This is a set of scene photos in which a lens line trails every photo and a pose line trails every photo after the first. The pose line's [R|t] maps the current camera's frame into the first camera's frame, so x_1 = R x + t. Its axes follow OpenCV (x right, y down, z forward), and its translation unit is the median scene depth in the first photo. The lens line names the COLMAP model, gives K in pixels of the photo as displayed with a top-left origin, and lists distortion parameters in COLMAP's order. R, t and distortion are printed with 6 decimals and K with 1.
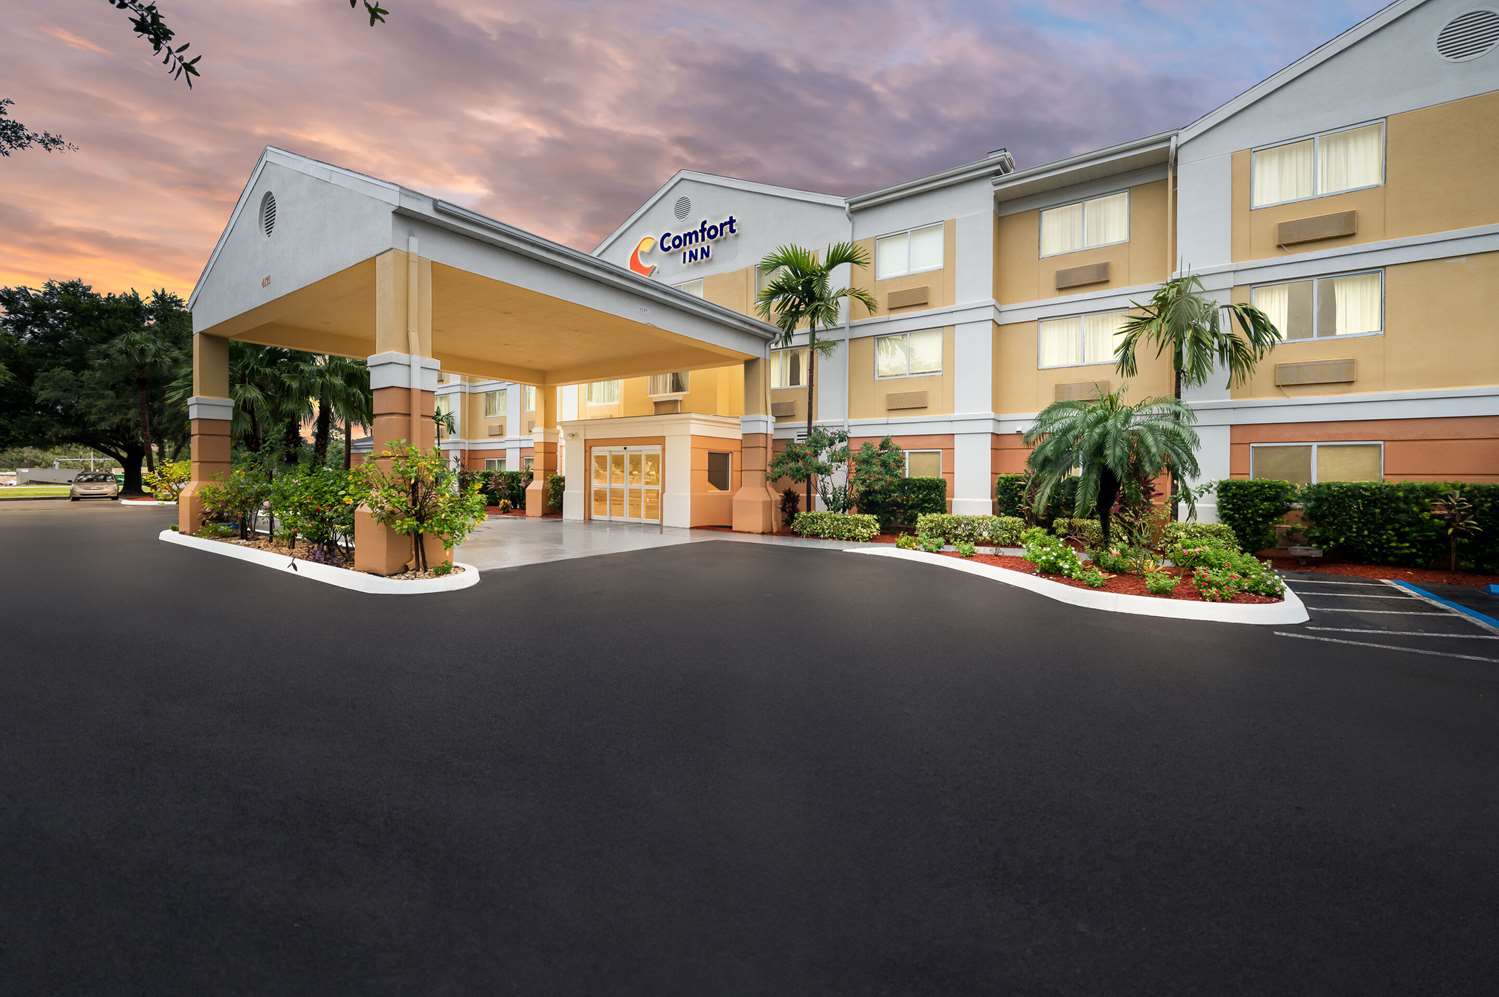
lens RADIAL K [[601.0, 0, 759.0], [0, 601.0, 492.0], [0, 0, 1]] dist [-0.001246, -0.000526]
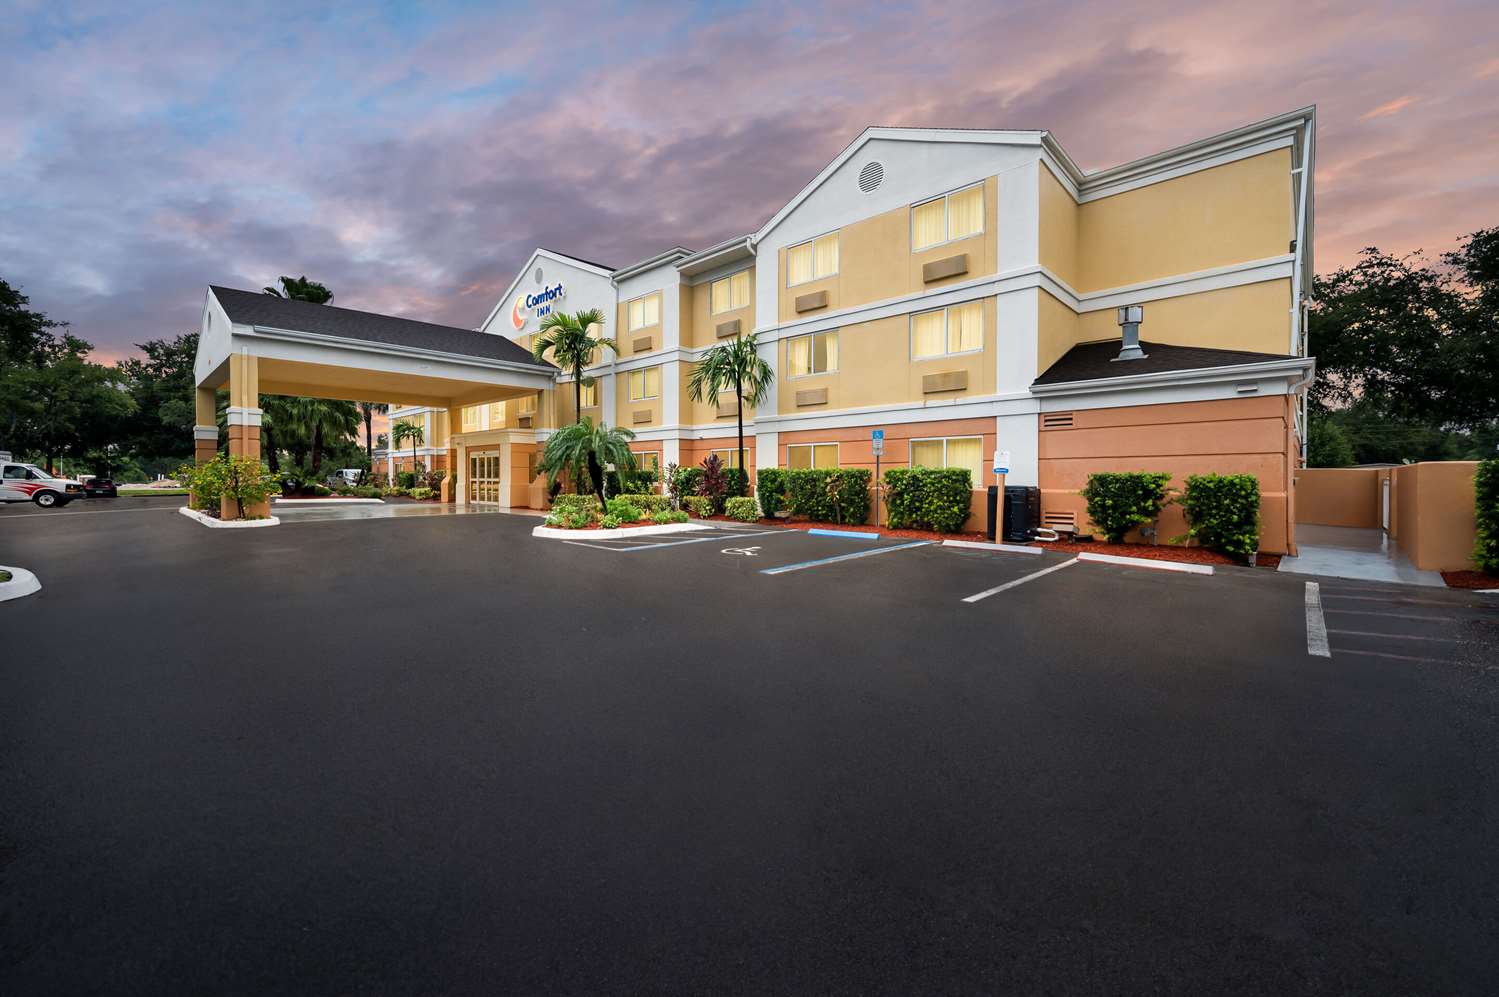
lens RADIAL K [[601.0, 0, 745.9], [0, 601.0, 487.8], [0, 0, 1]] dist [-0.001246, -0.000526]
pose [[0.989277, -0.005236, -0.145959, 0.743386], [0.003885, 0.999947, -0.009541, 0.031148], [0.146001, 0.008871, 0.989245, -0.384116]]
